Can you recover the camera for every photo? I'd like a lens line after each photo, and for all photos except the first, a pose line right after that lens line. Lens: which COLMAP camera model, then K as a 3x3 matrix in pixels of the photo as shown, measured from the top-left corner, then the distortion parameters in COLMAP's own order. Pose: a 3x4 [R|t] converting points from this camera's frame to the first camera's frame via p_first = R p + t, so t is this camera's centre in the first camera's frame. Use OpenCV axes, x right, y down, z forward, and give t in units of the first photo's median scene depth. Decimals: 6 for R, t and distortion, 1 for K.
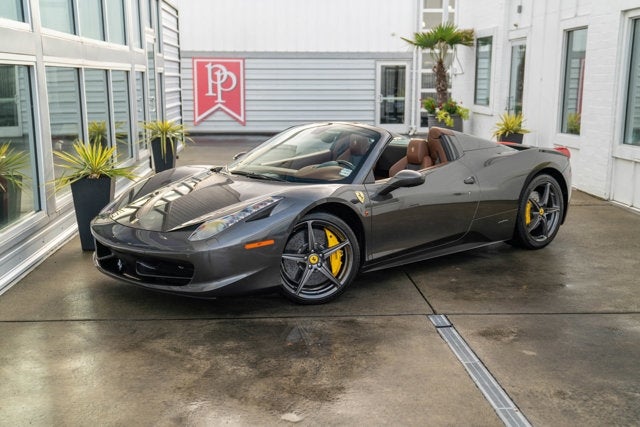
lens RADIAL K [[780.3, 0, 329.0], [0, 780.3, 212.8], [0, 0, 1]] dist [0.117849, 0.012893]
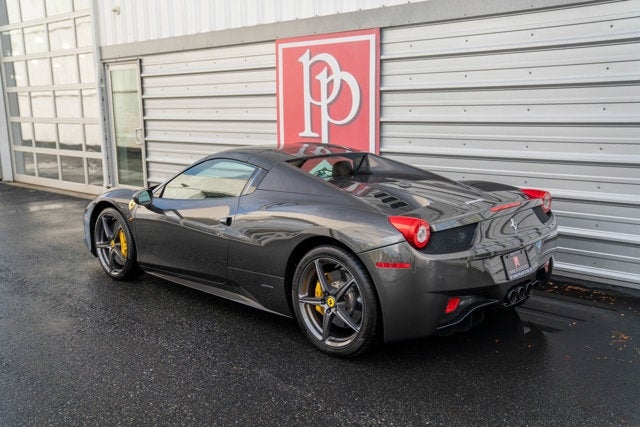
lens RADIAL K [[660.5, 0, 326.7], [0, 660.5, 212.6], [0, 0, 1]] dist [0.037238, 0.015833]
pose [[0.680468, 0.109263, -0.724586, 0.090065], [-0.107269, 0.993022, 0.049004, -0.130497], [0.724884, 0.044380, 0.687440, 0.793690]]
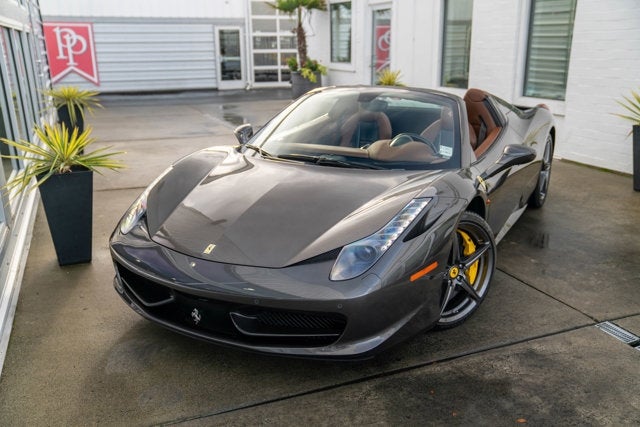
lens RADIAL K [[571.0, 0, 320.0], [0, 571.0, 213.5], [0, 0, 1]] dist [-0.010150, 0.111926]
pose [[0.948170, -0.102374, 0.300822, -0.074658], [0.065275, 0.989243, 0.130909, -0.019428], [-0.310987, -0.104488, 0.944653, 0.125487]]
